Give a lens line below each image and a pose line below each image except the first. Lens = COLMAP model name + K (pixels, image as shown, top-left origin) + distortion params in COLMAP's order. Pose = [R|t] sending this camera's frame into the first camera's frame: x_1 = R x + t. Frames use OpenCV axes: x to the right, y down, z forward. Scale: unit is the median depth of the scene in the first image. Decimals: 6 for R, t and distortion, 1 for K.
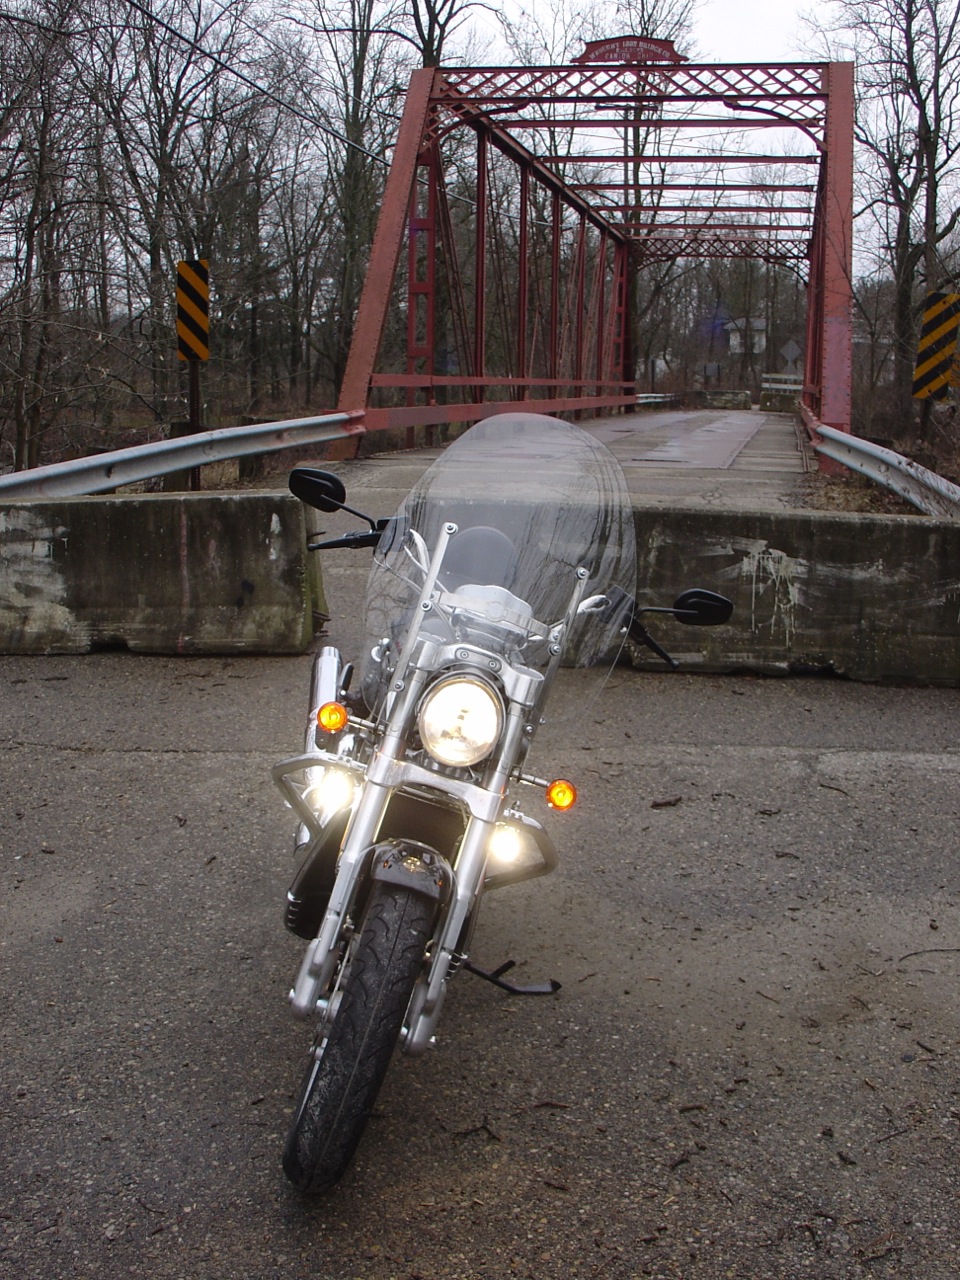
lens RADIAL K [[1471.5, 0, 480.0], [0, 1471.5, 640.0], [0, 0, 1]] dist [-0.196592, 0.264743]
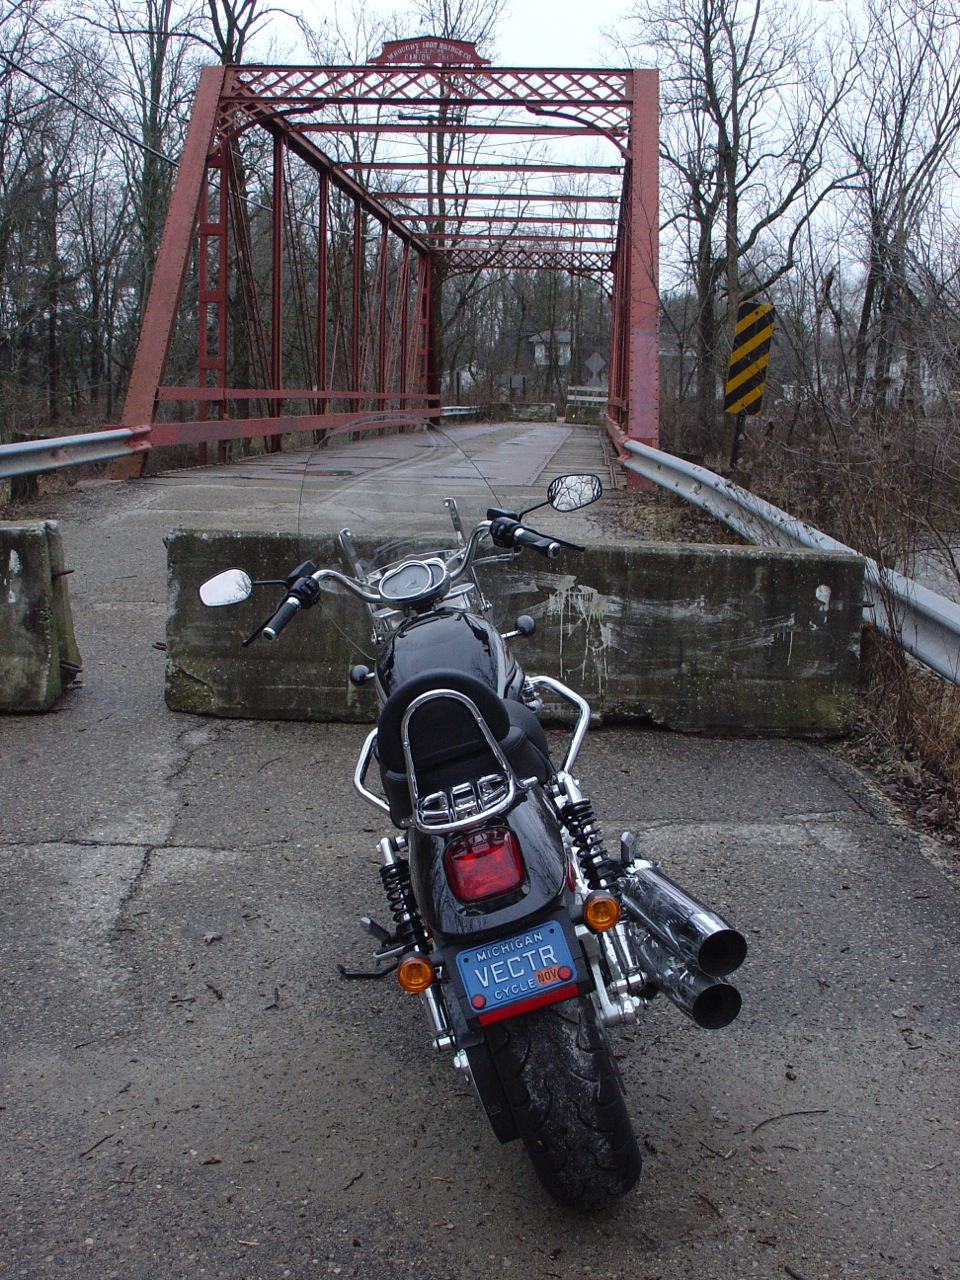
lens RADIAL K [[1461.9, 0, 484.6], [0, 1461.9, 645.1], [0, 0, 1]] dist [-0.188173, 0.207184]
pose [[0.991140, -0.014793, 0.131994, 0.008684], [0.015259, 0.999880, -0.002522, -0.008885], [-0.131940, 0.004514, 0.991247, 0.046112]]
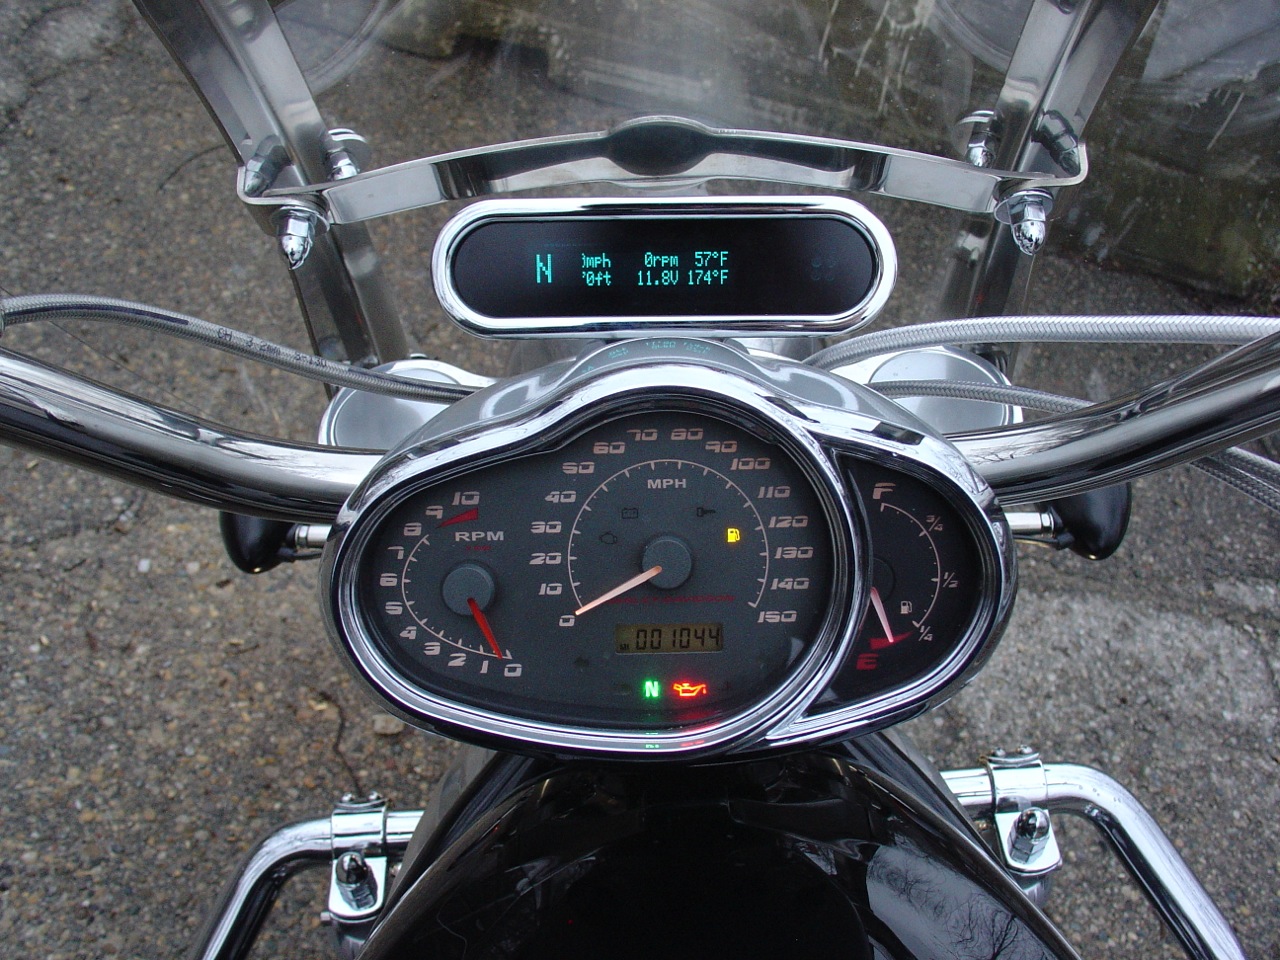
lens RADIAL K [[1270.0, 0, 645.8], [0, 1270.0, 479.0], [0, 0, 1]] dist [-0.202305, 0.224113]
pose [[0.960618, 0.131779, 0.244639, 0.019958], [-0.239514, 0.839023, 0.488542, -0.027169], [-0.140878, -0.527896, 0.837543, 0.220616]]
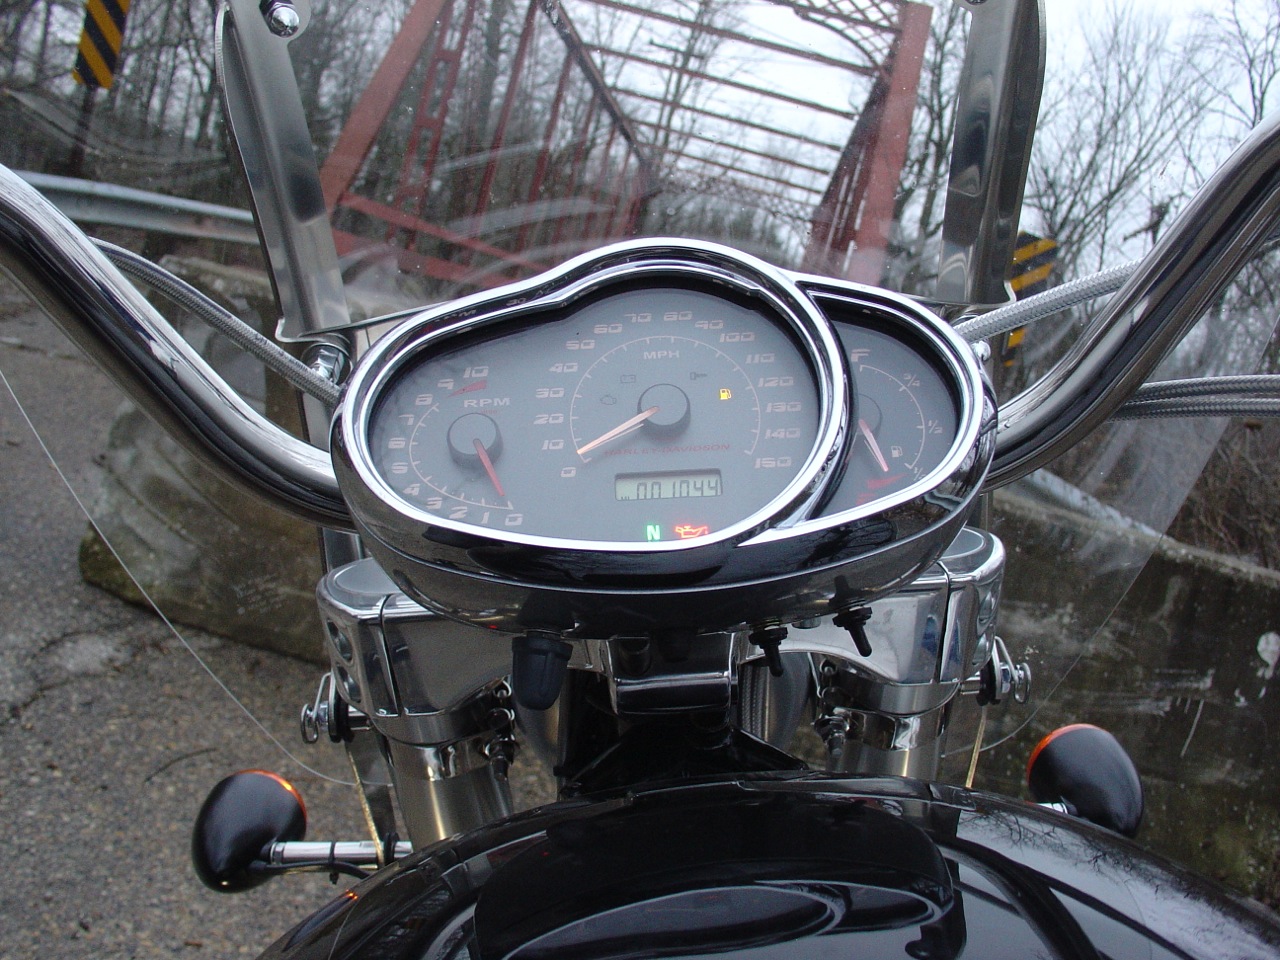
lens RADIAL K [[1270.0, 0, 645.8], [0, 1270.0, 479.0], [0, 0, 1]] dist [-0.202305, 0.224113]
pose [[0.962516, 0.224154, 0.152704, 0.021777], [-0.219235, 0.974464, -0.048546, -0.016024], [-0.159686, 0.013248, 0.987079, 0.216512]]
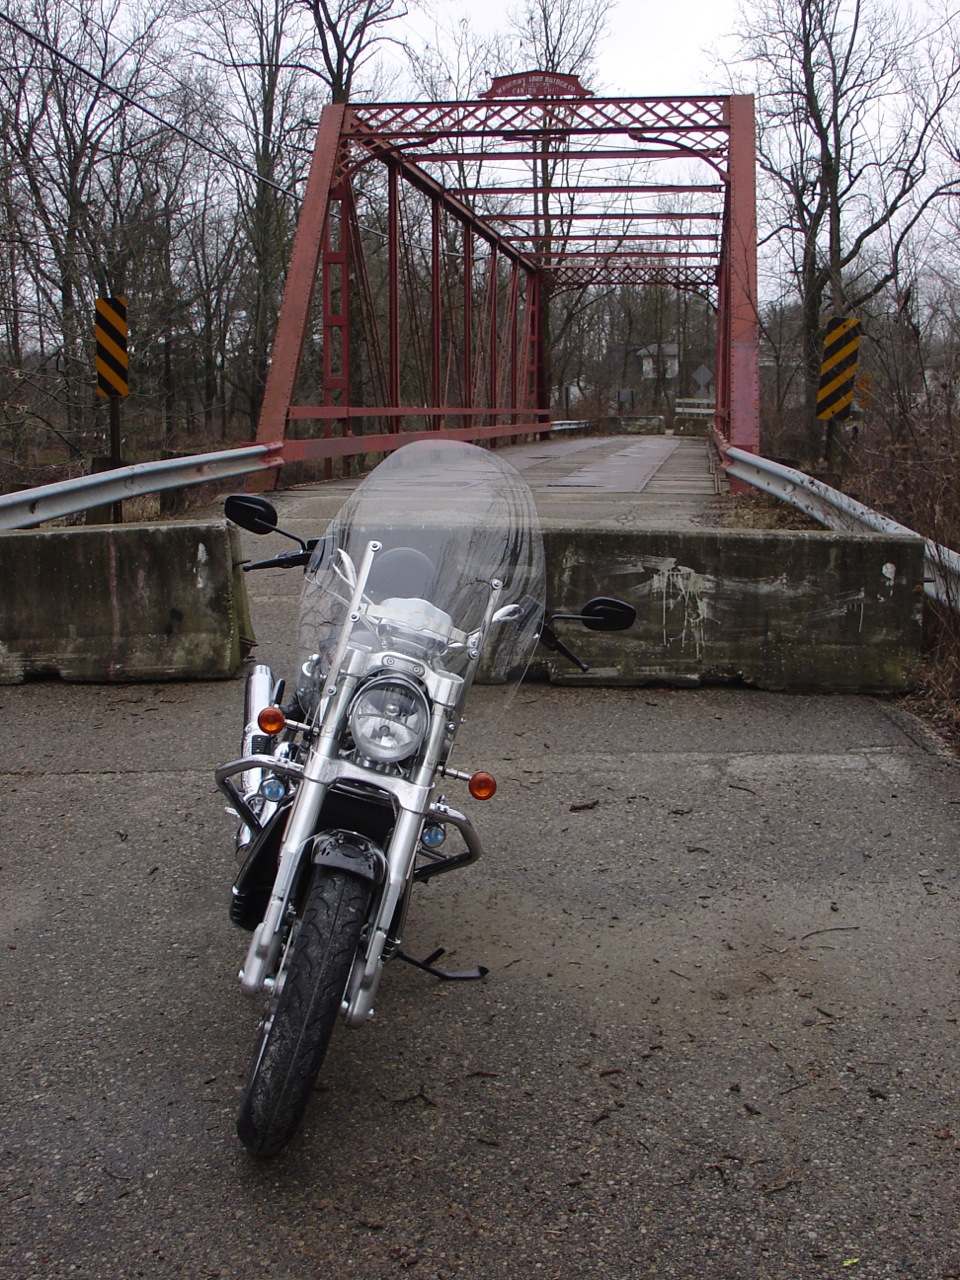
lens RADIAL K [[1474.9, 0, 480.0], [0, 1474.9, 640.0], [0, 0, 1]] dist [-0.190090, 0.227291]
pose [[0.998238, -0.024947, 0.053839, -0.000434], [0.026031, 0.999471, -0.019518, 0.002668], [-0.053324, 0.020885, 0.998359, -0.014857]]
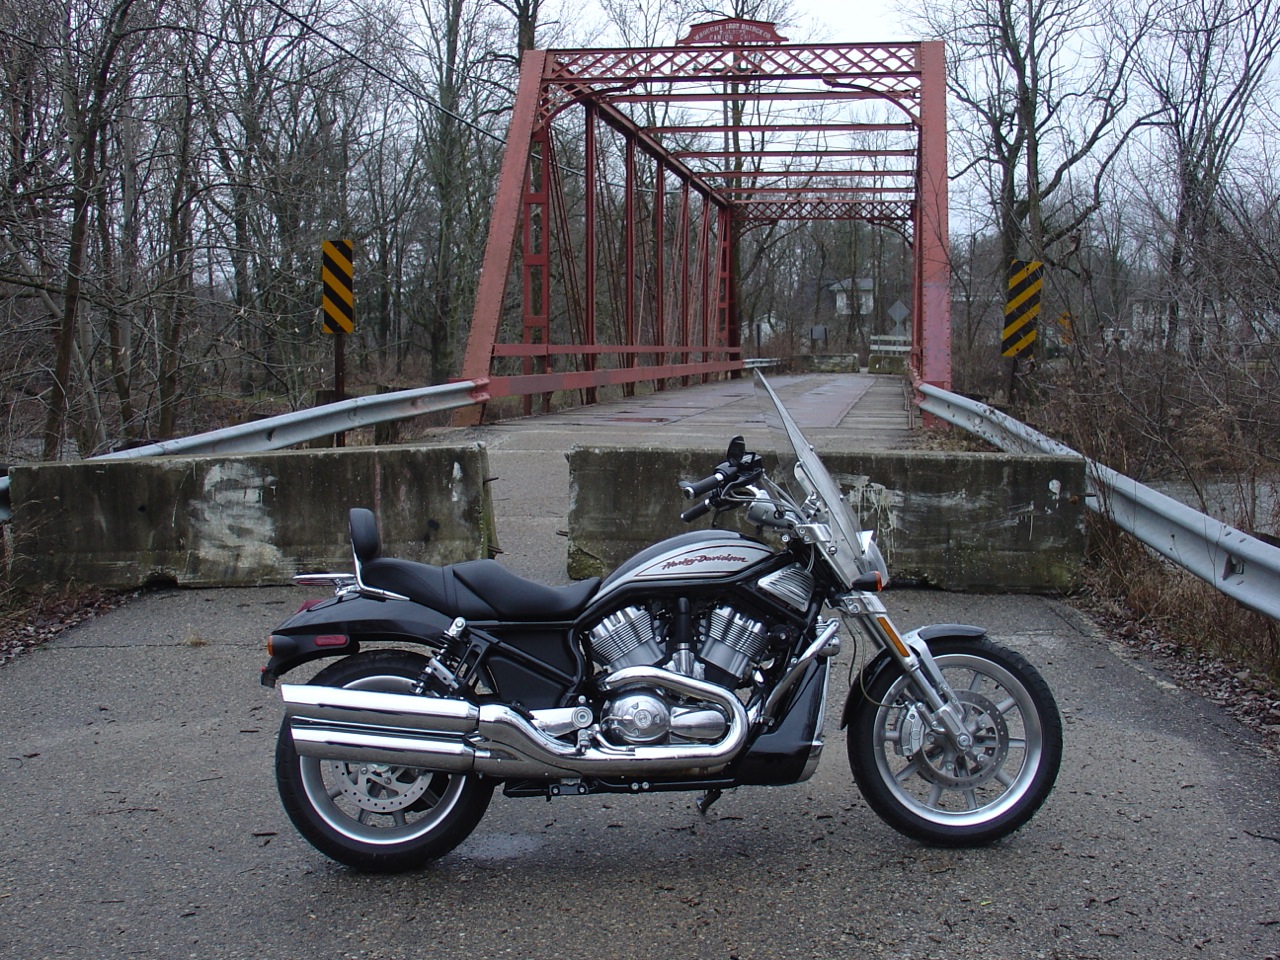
lens RADIAL K [[1583.0, 0, 641.8], [0, 1583.0, 471.3], [0, 0, 1]] dist [-0.179870, 0.274993]
pose [[0.998903, -0.018516, 0.043007, -0.016951], [0.022611, 0.995049, -0.096774, 0.018102], [-0.041003, 0.097640, 0.994377, -0.104413]]
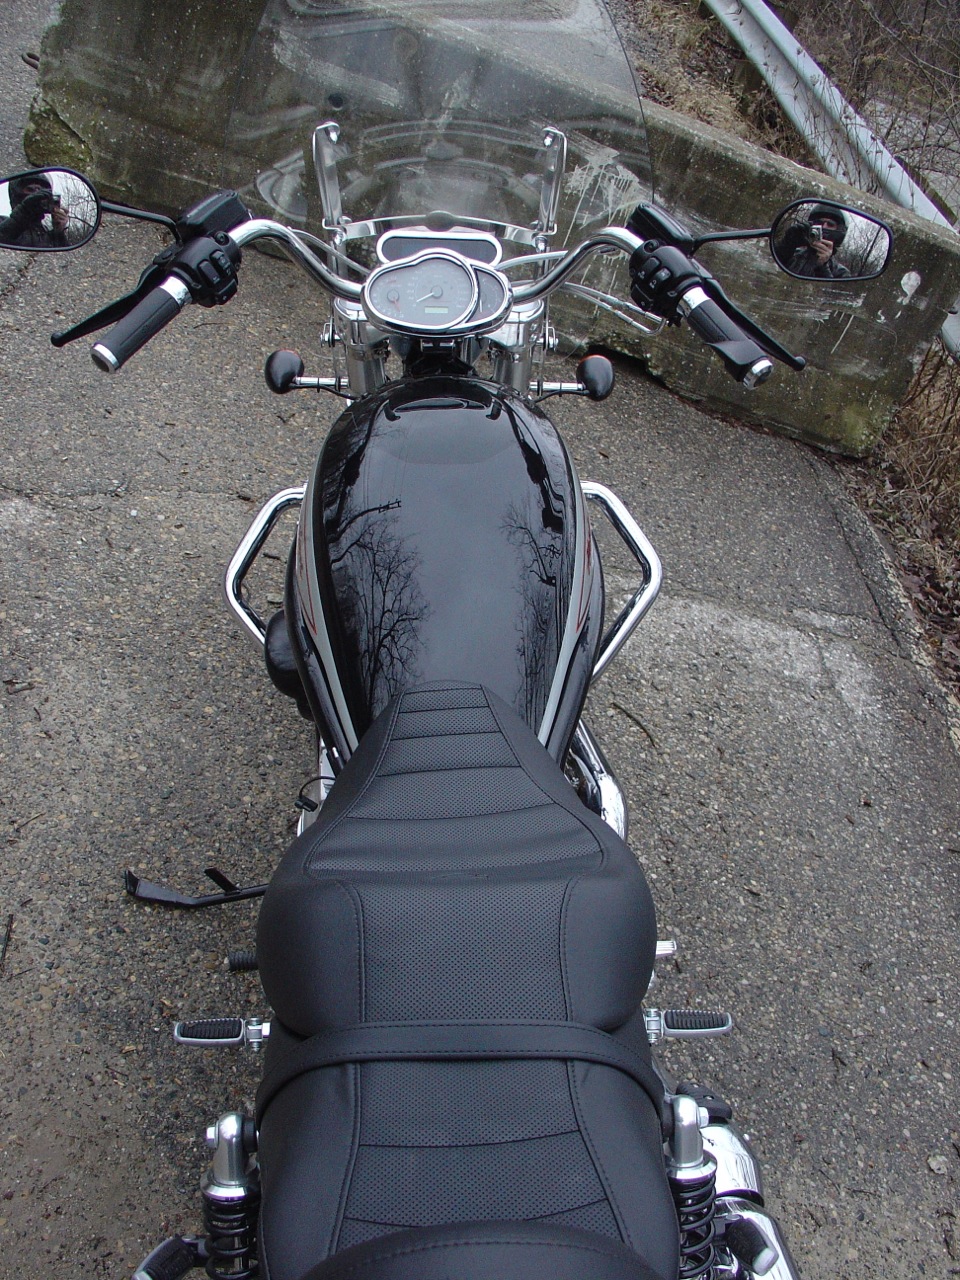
lens RADIAL K [[1270.0, 0, 488.2], [0, 1270.0, 662.0], [0, 0, 1]] dist [-0.202305, 0.224113]
pose [[0.939990, 0.183097, 0.287913, 0.009457], [-0.296276, 0.856527, 0.422589, -0.031933], [-0.169230, -0.482531, 0.859374, 0.156221]]
